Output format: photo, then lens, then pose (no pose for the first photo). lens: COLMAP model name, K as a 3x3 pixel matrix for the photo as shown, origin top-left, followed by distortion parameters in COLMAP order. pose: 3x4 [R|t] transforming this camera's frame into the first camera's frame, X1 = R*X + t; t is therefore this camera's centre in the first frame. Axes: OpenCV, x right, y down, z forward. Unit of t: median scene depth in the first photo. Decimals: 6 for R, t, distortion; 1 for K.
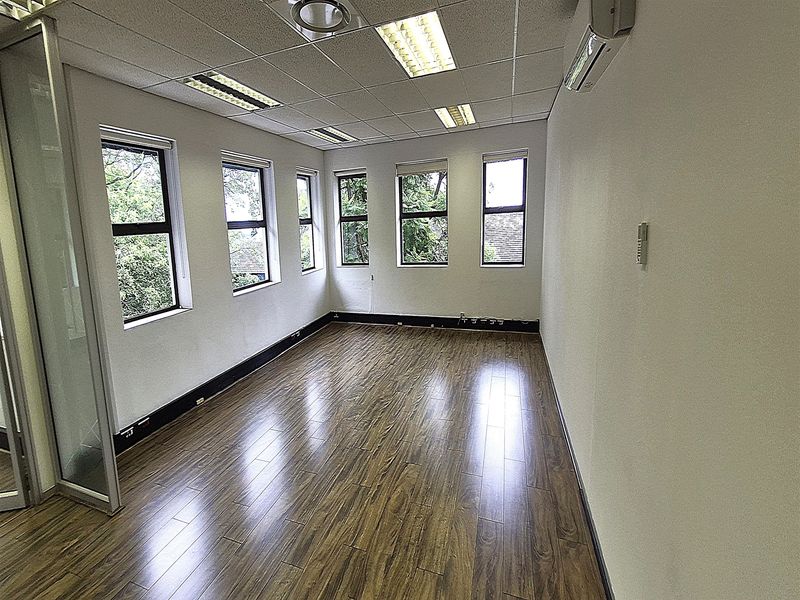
lens RADIAL K [[320.5, 0, 394.1], [0, 320.5, 274.6], [0, 0, 1]] dist [0.000937, 0.000084]
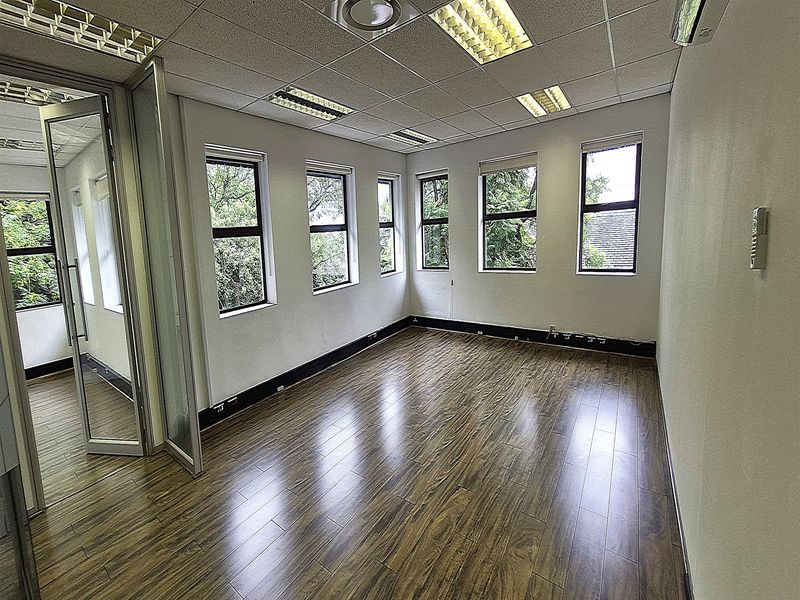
lens RADIAL K [[322.6, 0, 398.4], [0, 322.6, 275.7], [0, 0, 1]] dist [0.001678, 0.000281]
pose [[0.957752, 0.029007, -0.286127, 0.075073], [-0.032622, 0.999437, -0.007875, 0.003179], [0.285738, 0.016877, 0.958159, 0.041320]]
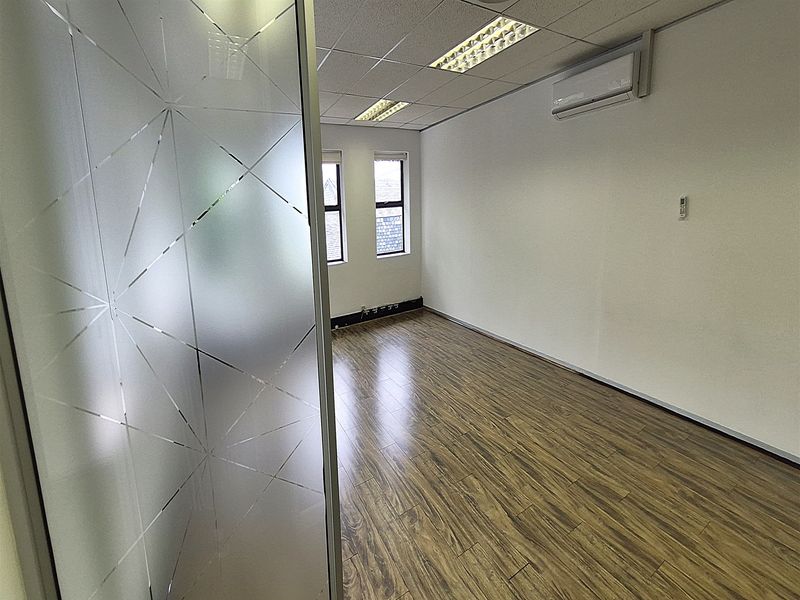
lens RADIAL K [[322.6, 0, 398.4], [0, 322.6, 275.7], [0, 0, 1]] dist [0.001678, 0.000281]
pose [[0.658827, -0.133880, 0.740285, -0.604932], [0.148022, 0.987870, 0.046921, -0.007843], [-0.737588, 0.078665, 0.670653, 0.299110]]
